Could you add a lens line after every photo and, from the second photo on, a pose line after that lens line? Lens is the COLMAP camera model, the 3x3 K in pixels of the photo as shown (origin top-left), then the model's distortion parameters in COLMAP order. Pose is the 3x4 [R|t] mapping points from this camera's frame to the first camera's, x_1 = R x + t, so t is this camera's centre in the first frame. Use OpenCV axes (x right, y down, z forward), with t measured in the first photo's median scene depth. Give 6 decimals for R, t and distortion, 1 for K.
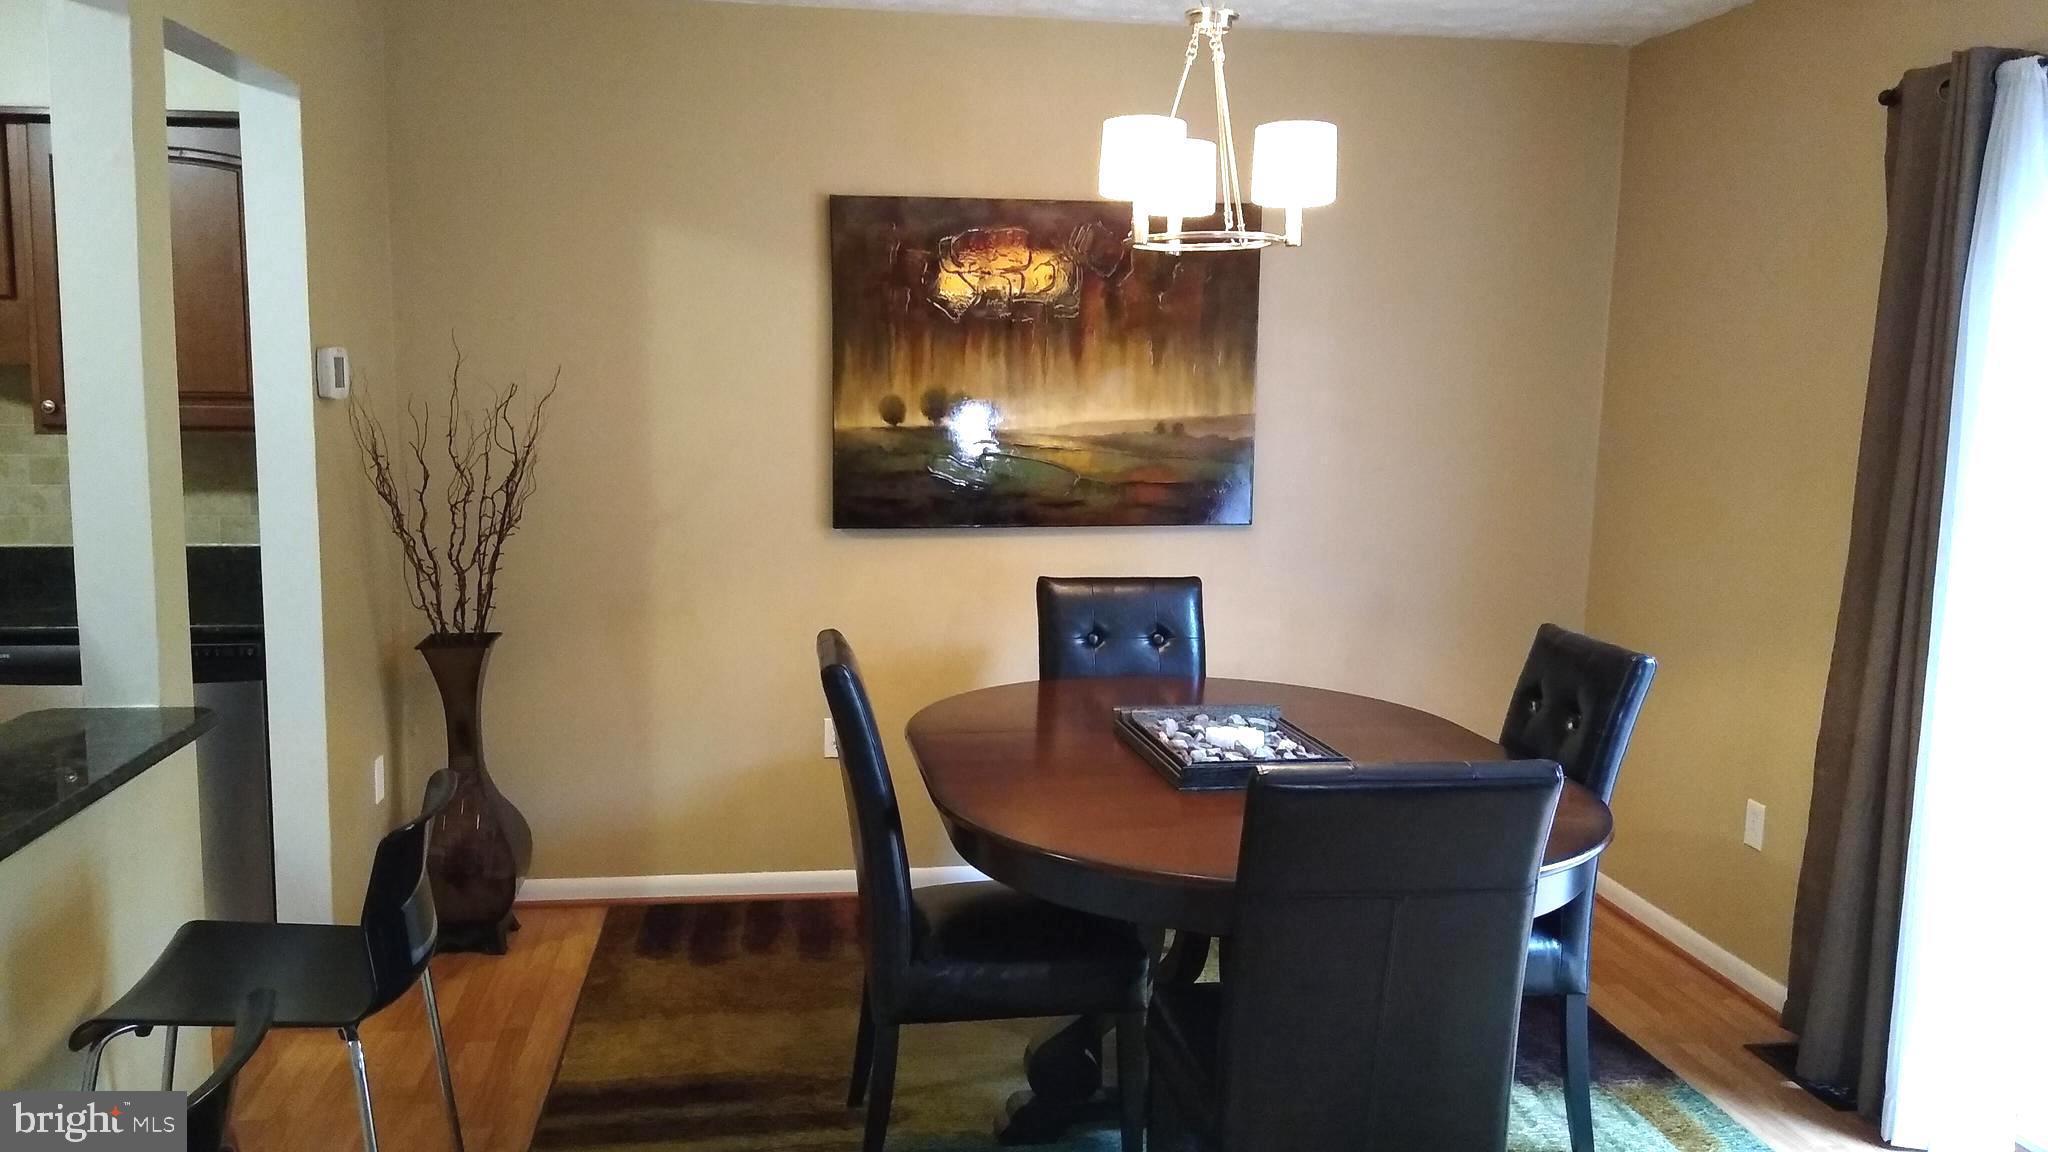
lens RADIAL K [[1598.9, 0, 1035.4], [0, 1598.9, 576.3], [0, 0, 1]] dist [0.042583, -0.057210]
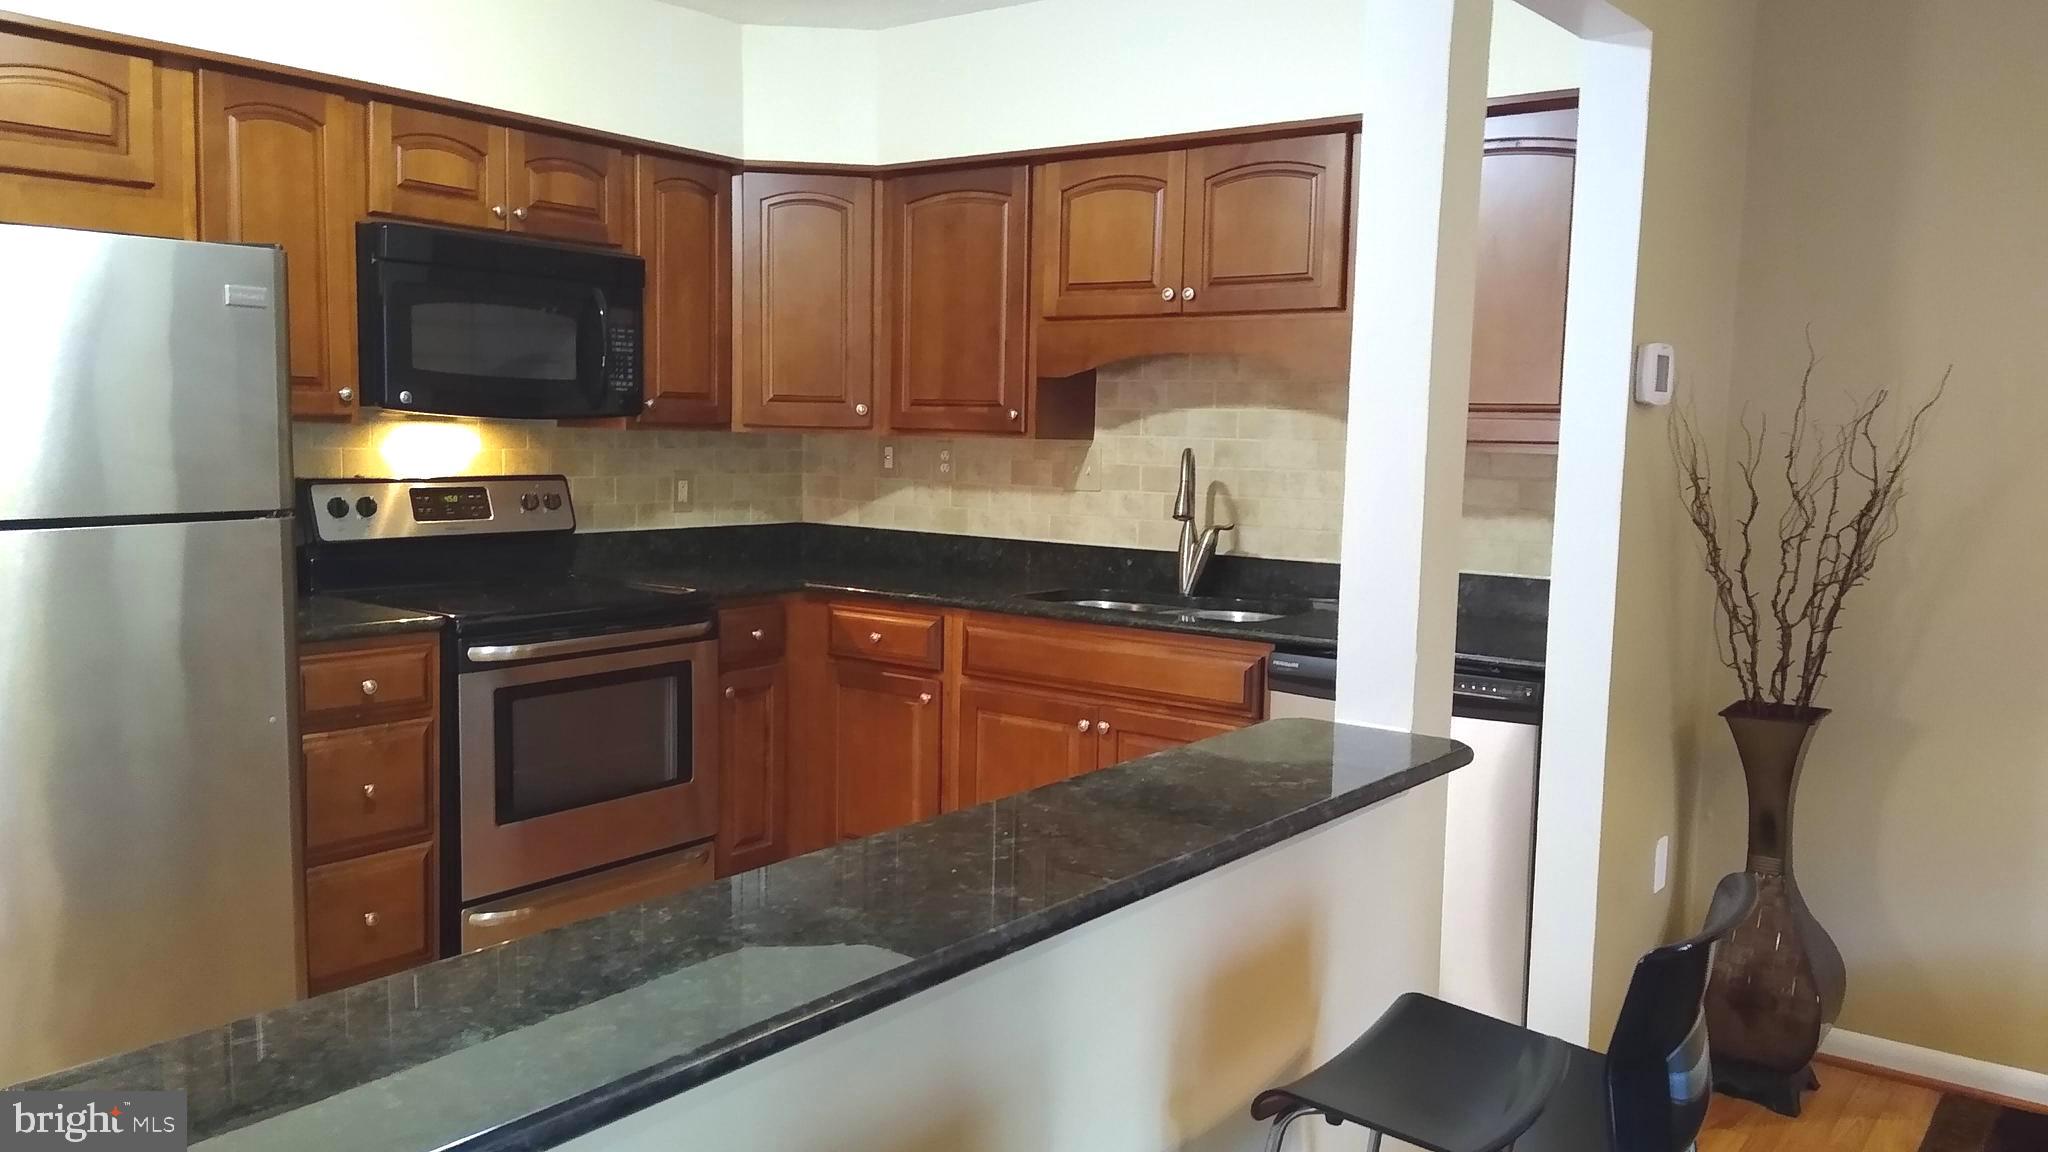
lens RADIAL K [[1598.9, 0, 1012.6], [0, 1598.9, 584.0], [0, 0, 1]] dist [0.042583, -0.057210]
pose [[0.701211, 0.070627, -0.709447, -0.060701], [-0.102106, 0.994772, -0.001888, 0.017187], [0.705605, 0.073762, 0.704756, 0.161601]]
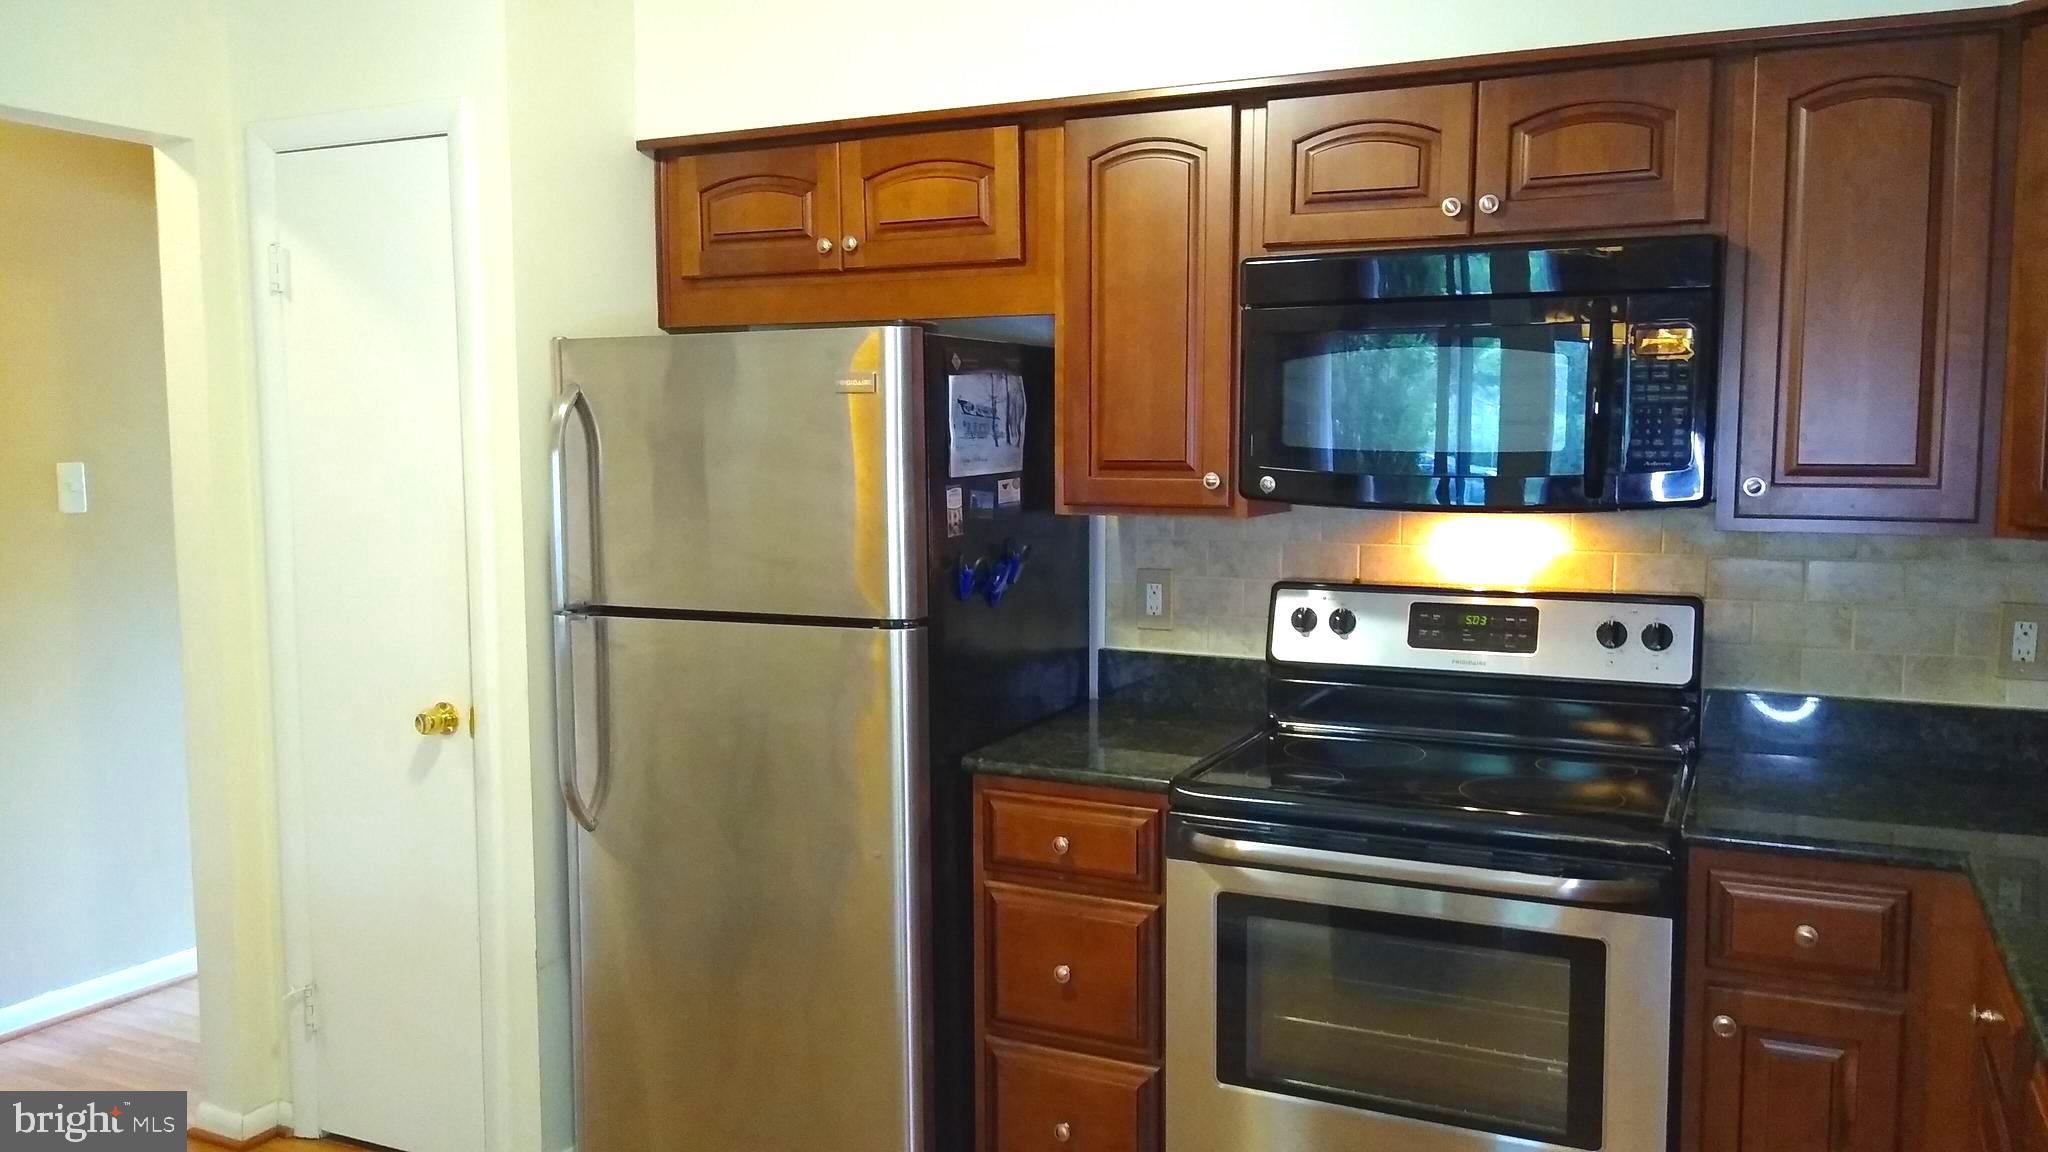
lens RADIAL K [[1598.9, 0, 1021.3], [0, 1598.9, 576.5], [0, 0, 1]] dist [0.042583, -0.057210]
pose [[-0.567162, 0.053814, -0.821846, -0.326571], [-0.116473, 0.982594, 0.144718, -0.102506], [0.815329, 0.177801, -0.551023, 0.852849]]
